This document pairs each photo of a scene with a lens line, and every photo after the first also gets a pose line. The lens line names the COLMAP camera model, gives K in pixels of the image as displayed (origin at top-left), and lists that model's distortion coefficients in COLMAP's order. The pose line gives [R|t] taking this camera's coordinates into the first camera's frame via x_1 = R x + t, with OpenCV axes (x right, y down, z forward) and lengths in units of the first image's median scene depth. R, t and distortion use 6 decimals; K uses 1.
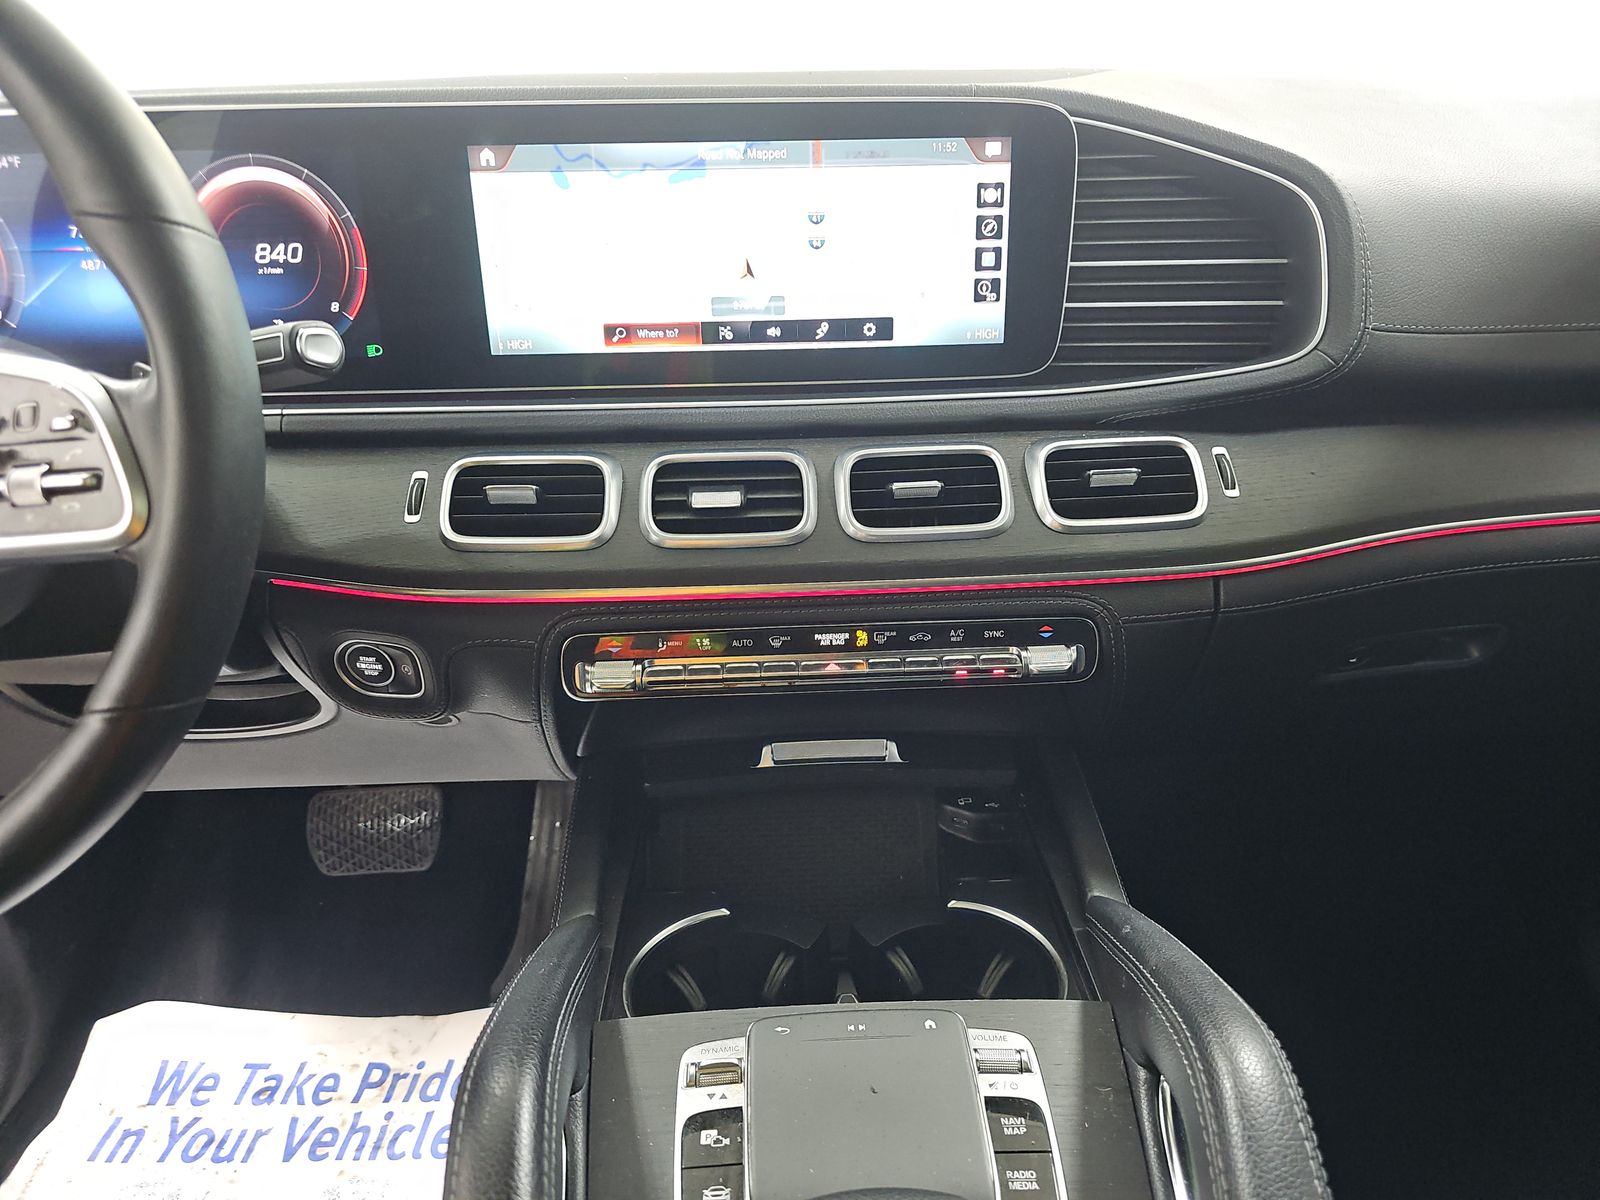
lens RADIAL K [[1066.9, 0, 797.7], [0, 1066.9, 603.4], [0, 0, 1]] dist [0.037527, -0.016753]
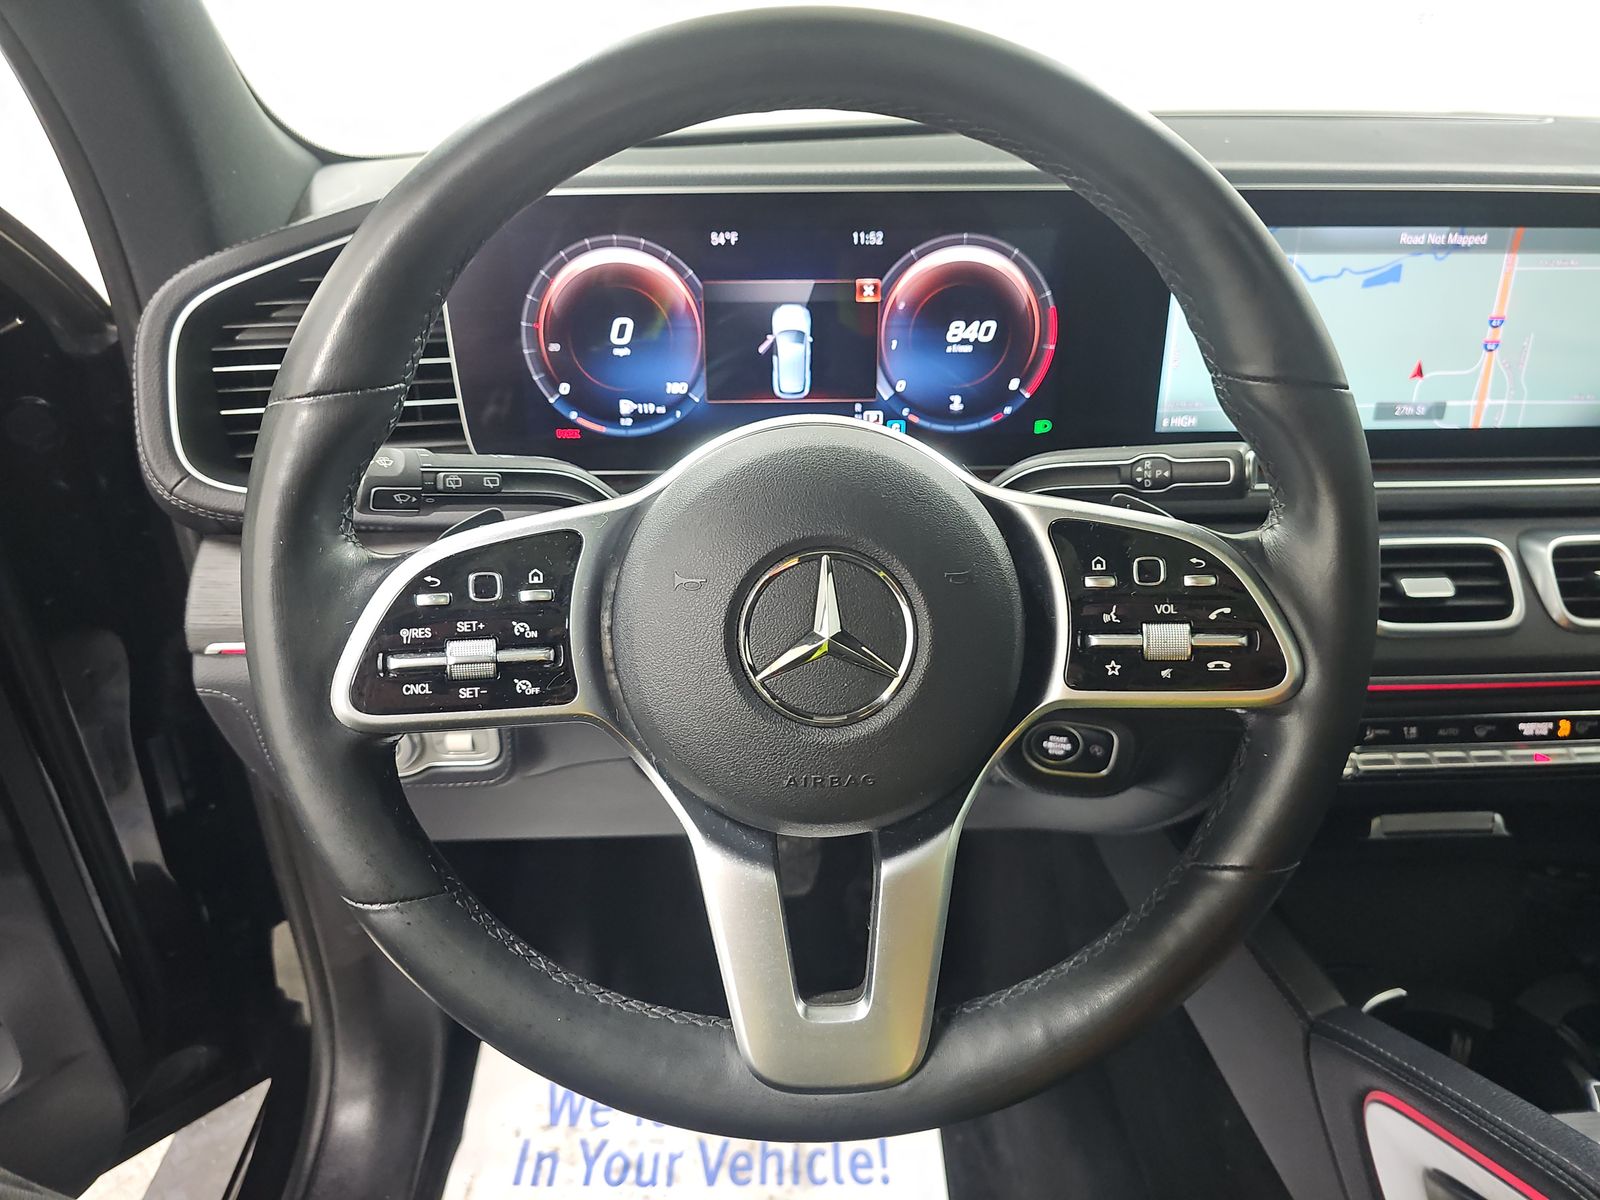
lens RADIAL K [[1066.9, 0, 792.4], [0, 1066.9, 610.9], [0, 0, 1]] dist [0.037527, -0.016753]
pose [[0.999513, 0.013109, 0.028314, -0.670746], [-0.014157, 0.999210, 0.037144, -0.100963], [-0.027805, -0.037526, 0.998909, 0.005605]]
